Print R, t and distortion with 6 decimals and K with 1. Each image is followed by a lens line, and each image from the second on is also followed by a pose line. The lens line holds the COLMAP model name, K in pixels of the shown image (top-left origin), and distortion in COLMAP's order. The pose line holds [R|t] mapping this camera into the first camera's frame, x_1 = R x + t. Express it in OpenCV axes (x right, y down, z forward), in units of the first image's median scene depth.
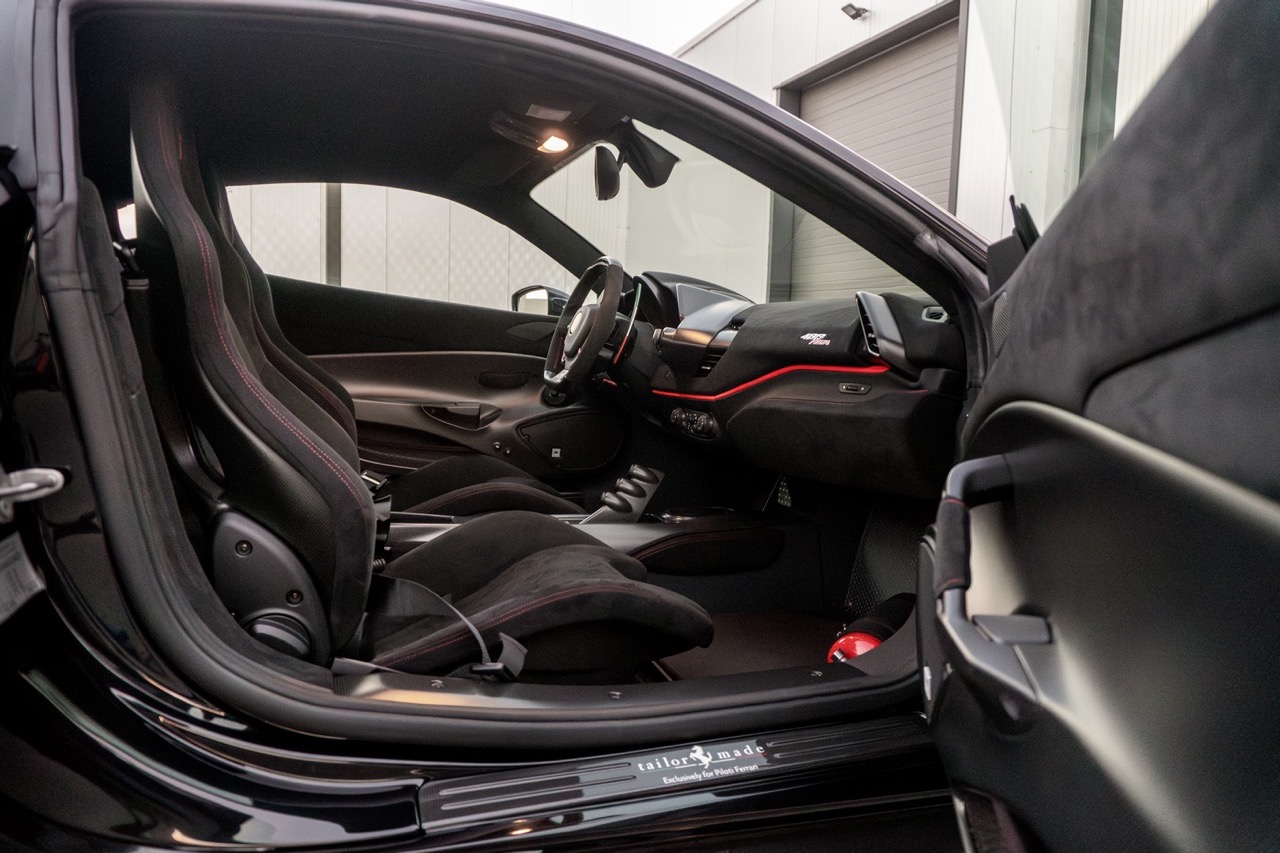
lens RADIAL K [[852.0, 0, 640.6], [0, 852.0, 404.0], [0, 0, 1]] dist [-0.021953, 0.001082]
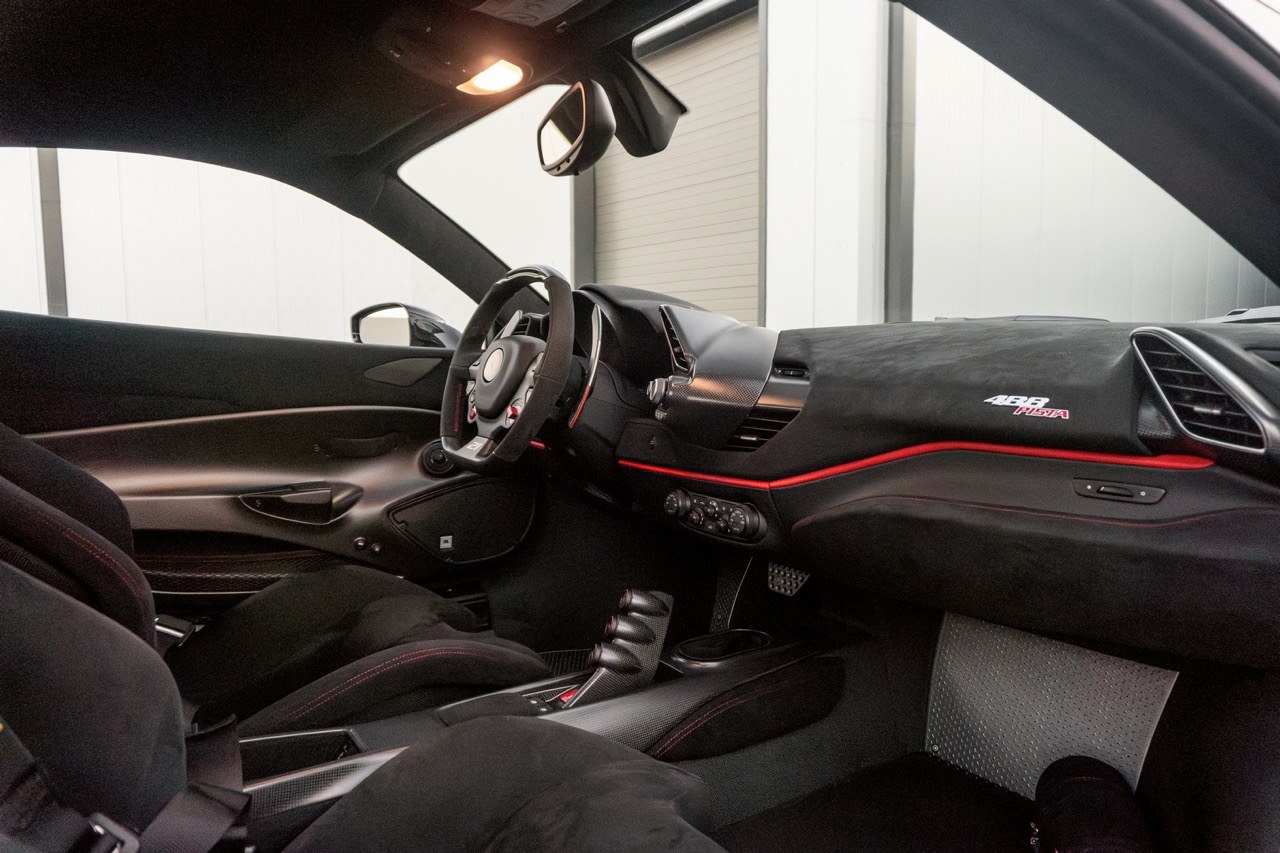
lens RADIAL K [[852.0, 0, 640.6], [0, 852.0, 404.0], [0, 0, 1]] dist [-0.021953, 0.001082]
pose [[0.967358, -0.061218, 0.245909, -0.128832], [0.059721, 0.998123, 0.013550, -0.066584], [-0.246277, 0.001578, 0.969198, 0.326857]]
